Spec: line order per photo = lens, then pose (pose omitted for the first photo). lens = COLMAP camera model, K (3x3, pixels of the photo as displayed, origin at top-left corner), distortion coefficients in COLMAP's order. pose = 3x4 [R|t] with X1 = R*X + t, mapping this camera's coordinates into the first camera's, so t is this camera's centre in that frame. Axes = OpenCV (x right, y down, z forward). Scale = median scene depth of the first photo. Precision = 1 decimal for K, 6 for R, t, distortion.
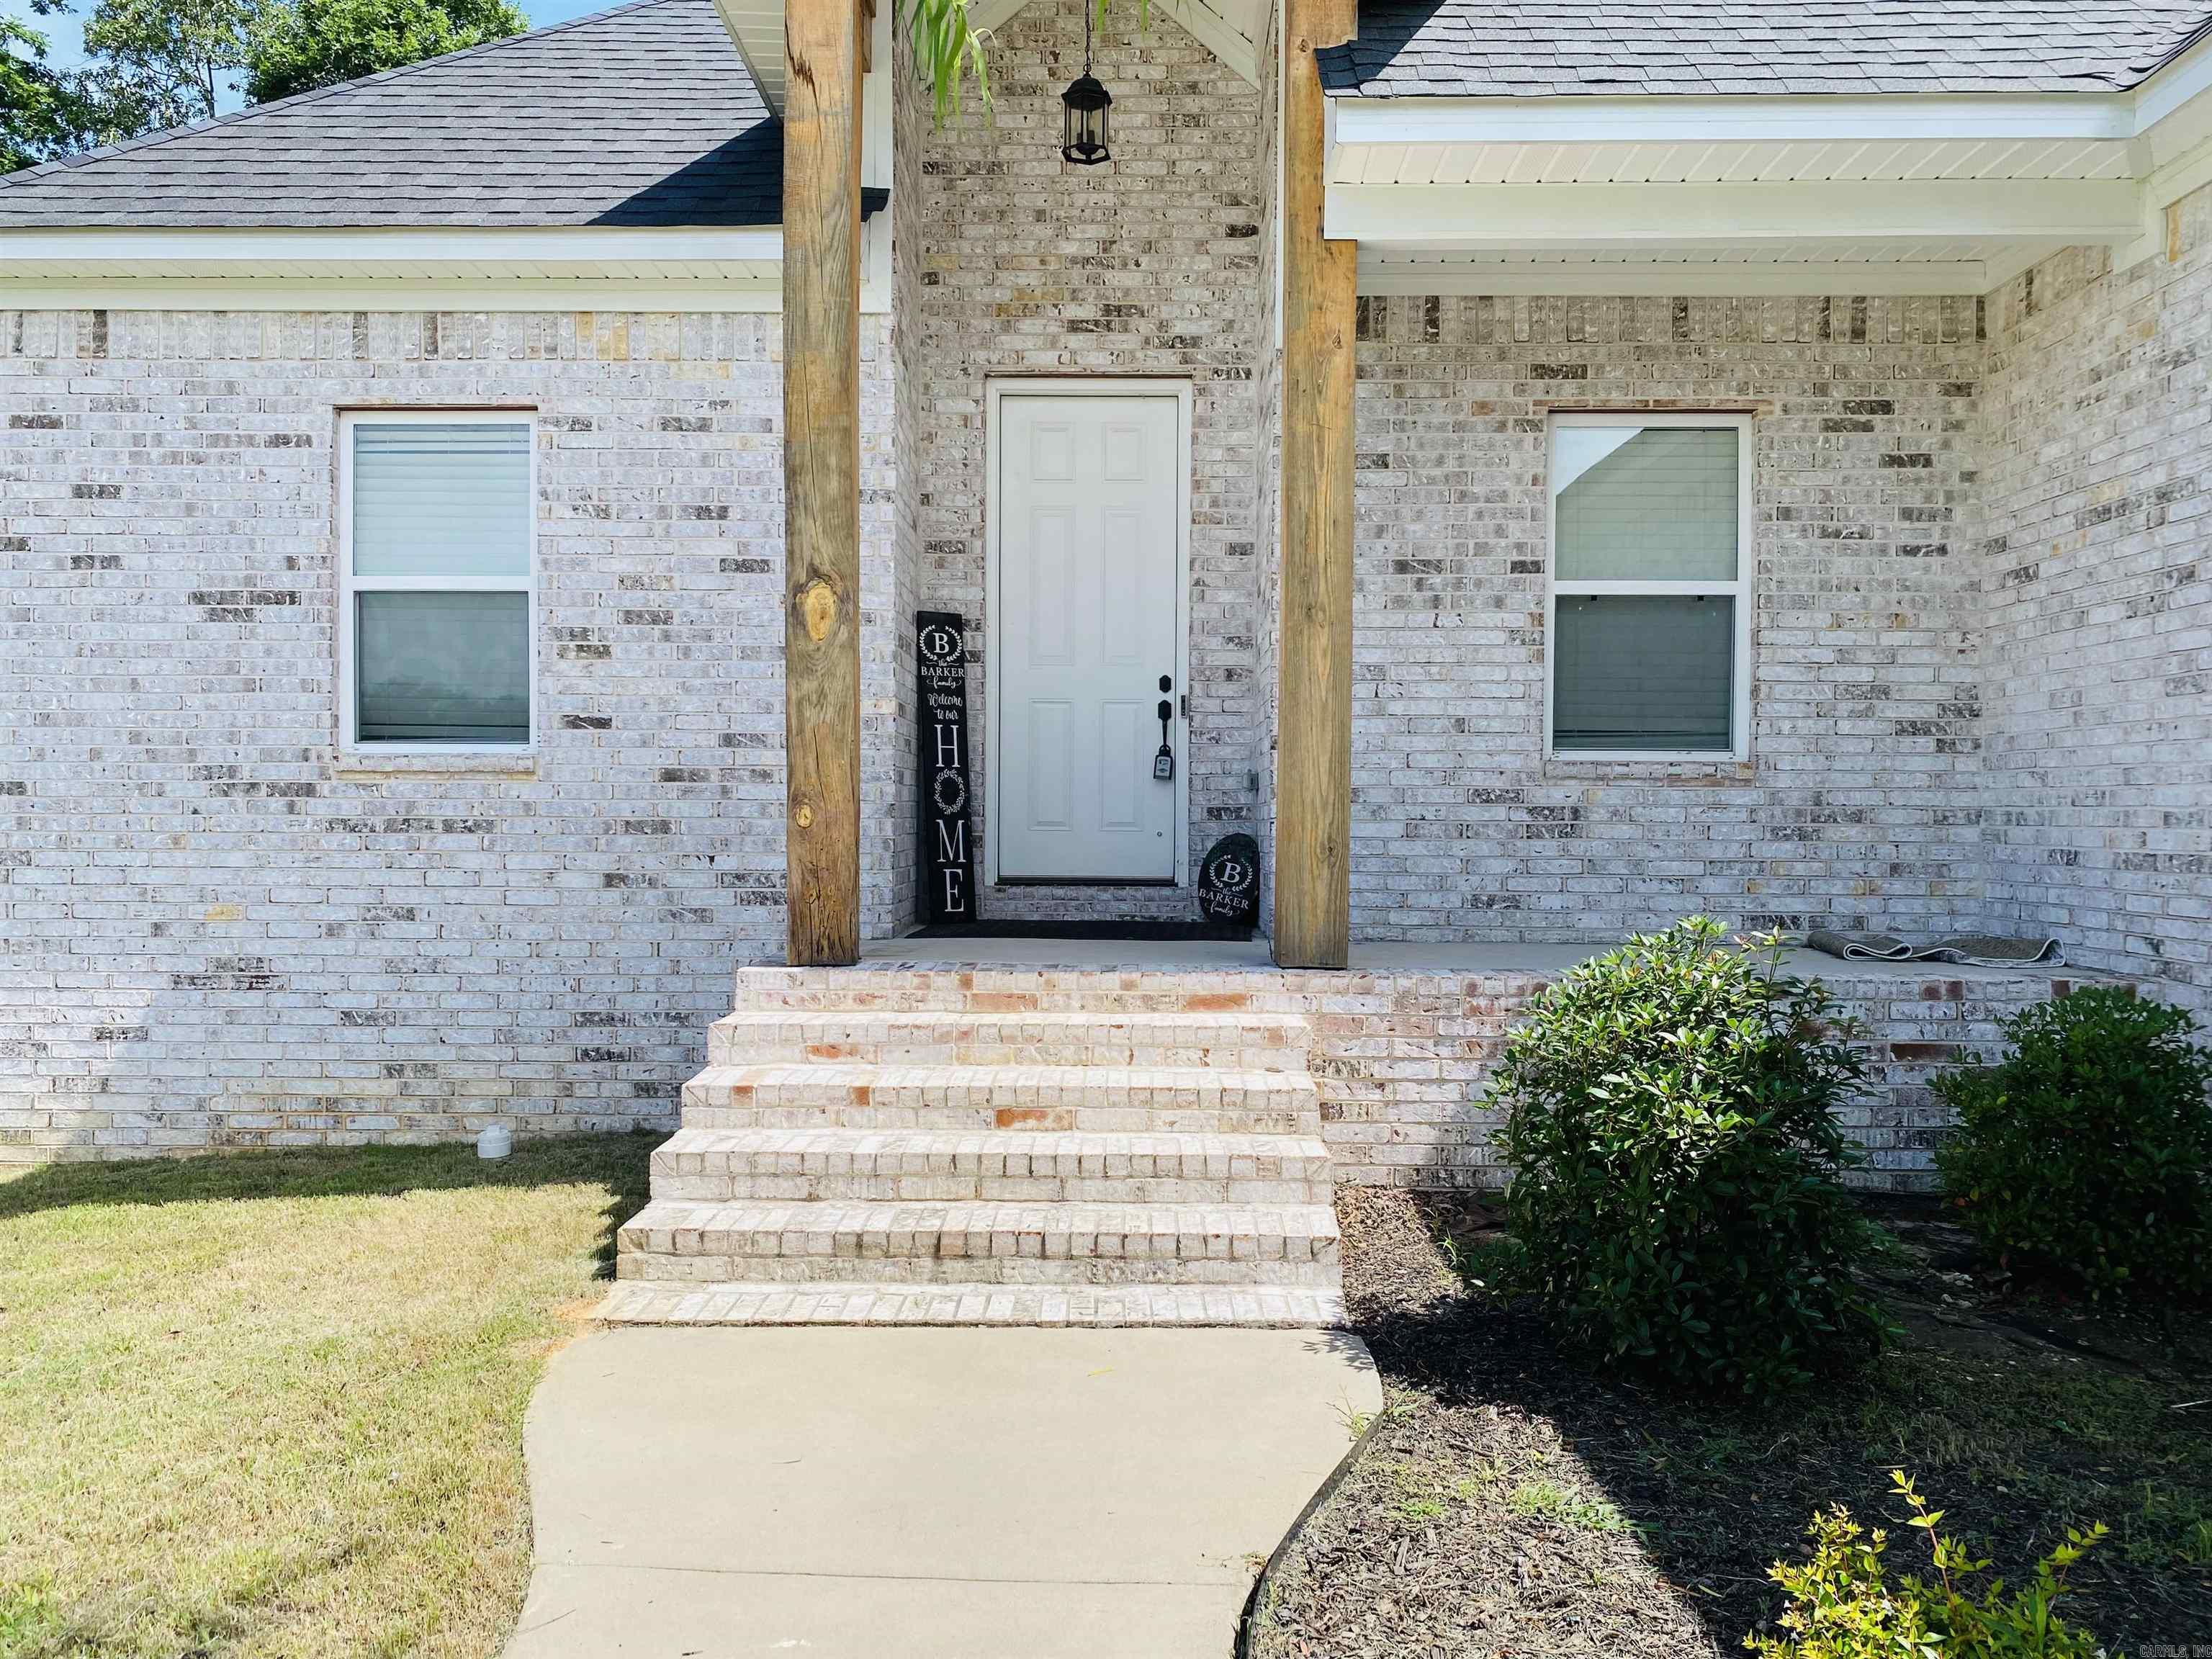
lens RADIAL K [[1667.0, 0, 1107.2], [0, 1667.0, 839.9], [0, 0, 1]] dist [0.031576, -0.068387]
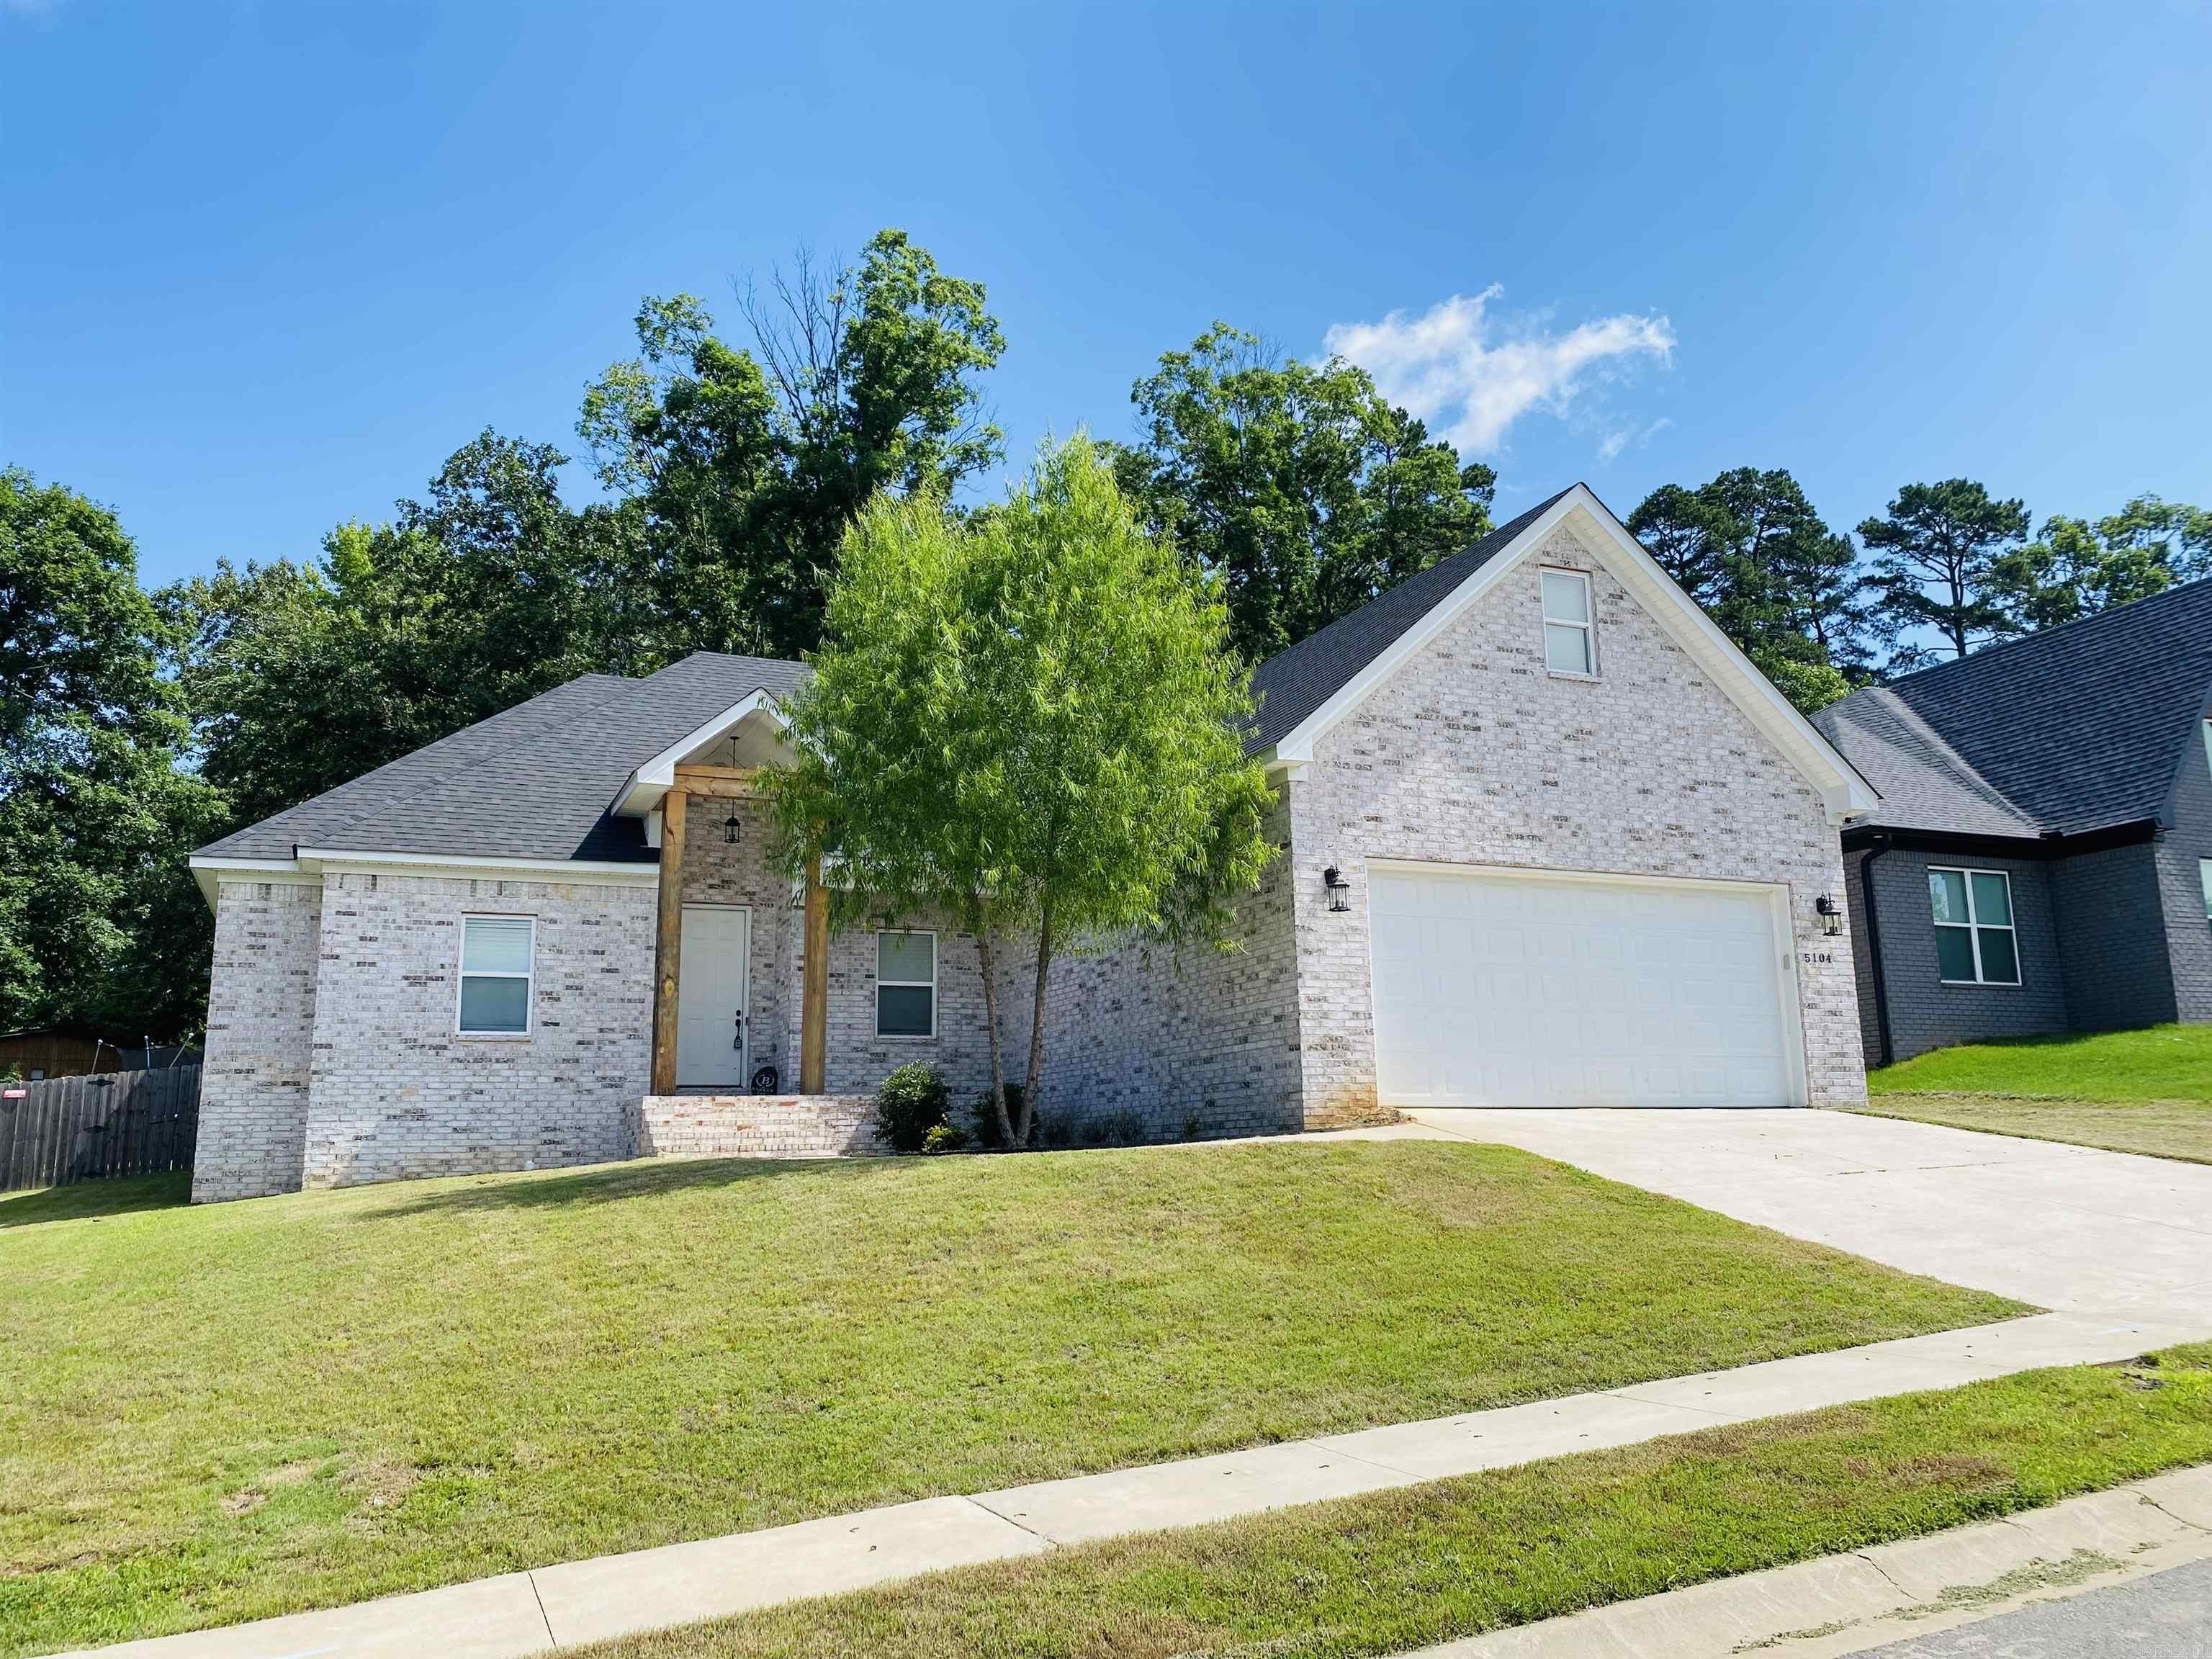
lens RADIAL K [[1667.0, 0, 1107.2], [0, 1667.0, 839.9], [0, 0, 1]] dist [0.031576, -0.068387]
pose [[0.910254, 0.054614, 0.410432, -0.635731], [0.031354, 0.979325, -0.199851, 0.223305], [-0.412861, 0.194784, 0.889722, -2.003869]]
